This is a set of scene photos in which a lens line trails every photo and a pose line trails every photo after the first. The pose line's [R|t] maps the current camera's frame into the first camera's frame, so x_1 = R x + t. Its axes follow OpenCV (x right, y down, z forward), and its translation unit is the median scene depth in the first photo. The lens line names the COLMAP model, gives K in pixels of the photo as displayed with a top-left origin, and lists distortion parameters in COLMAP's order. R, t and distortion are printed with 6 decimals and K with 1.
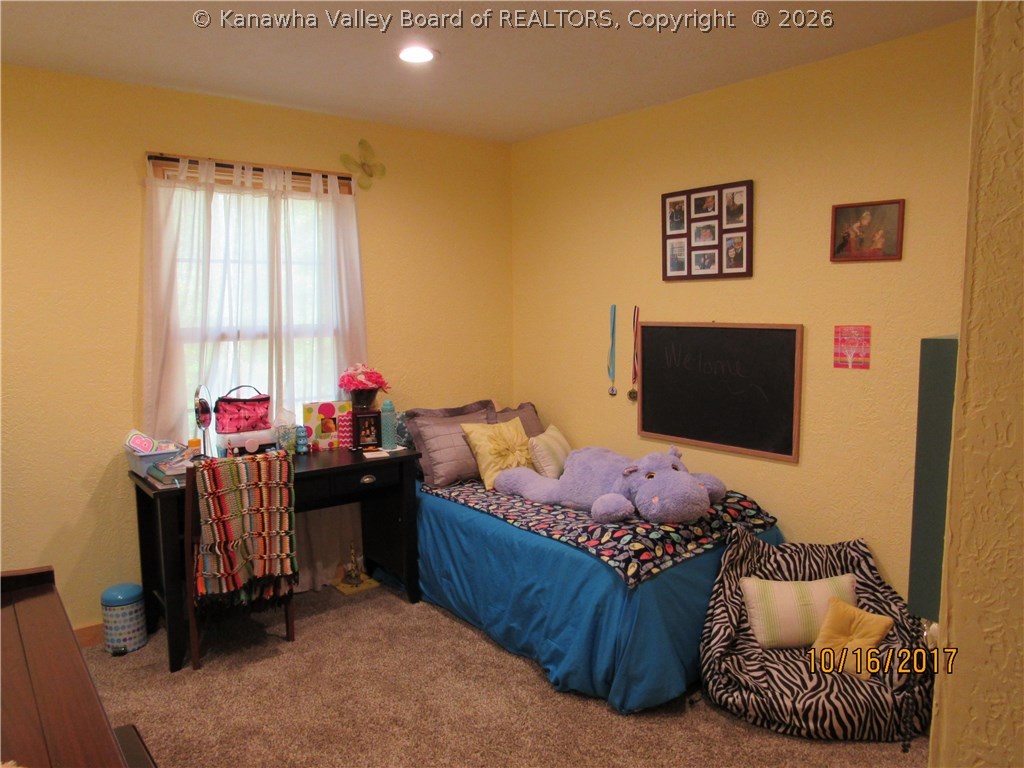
lens RADIAL K [[724.8, 0, 512.4], [0, 724.8, 382.4], [0, 0, 1]] dist [-0.010188, -0.003351]
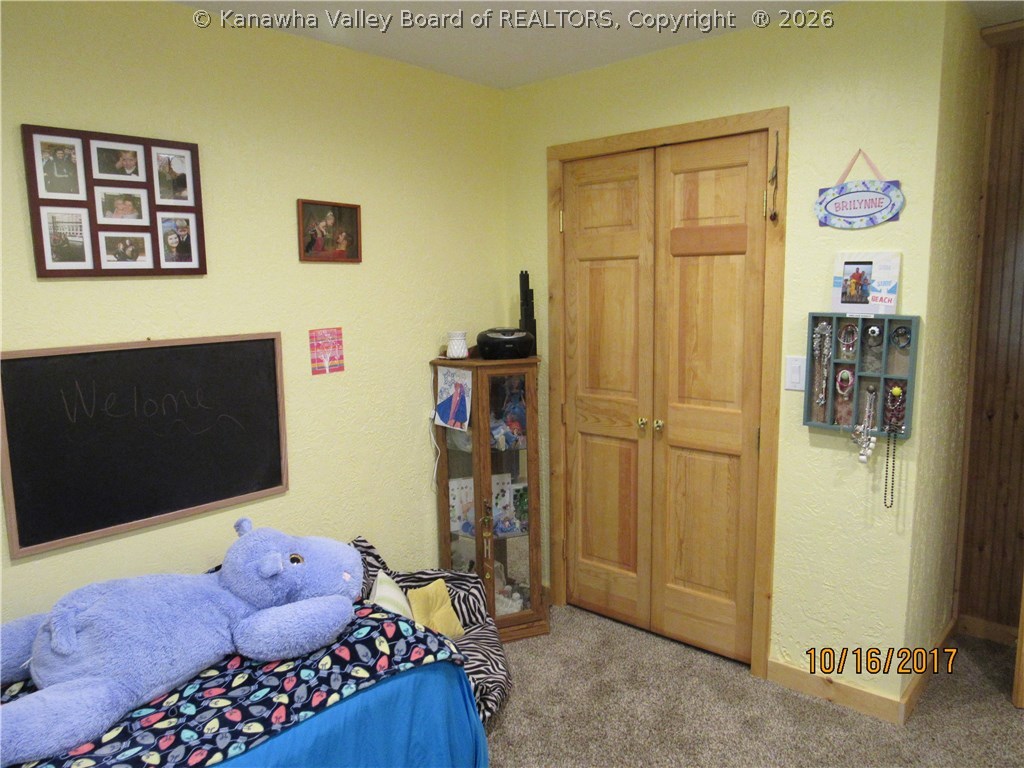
lens RADIAL K [[724.8, 0, 512.1], [0, 724.8, 383.8], [0, 0, 1]] dist [-0.010188, -0.003351]
pose [[-0.139449, -0.127353, 0.982006, -0.466328], [0.126898, 0.981220, 0.145272, -0.103410], [-0.982065, 0.144872, -0.120669, 0.793357]]
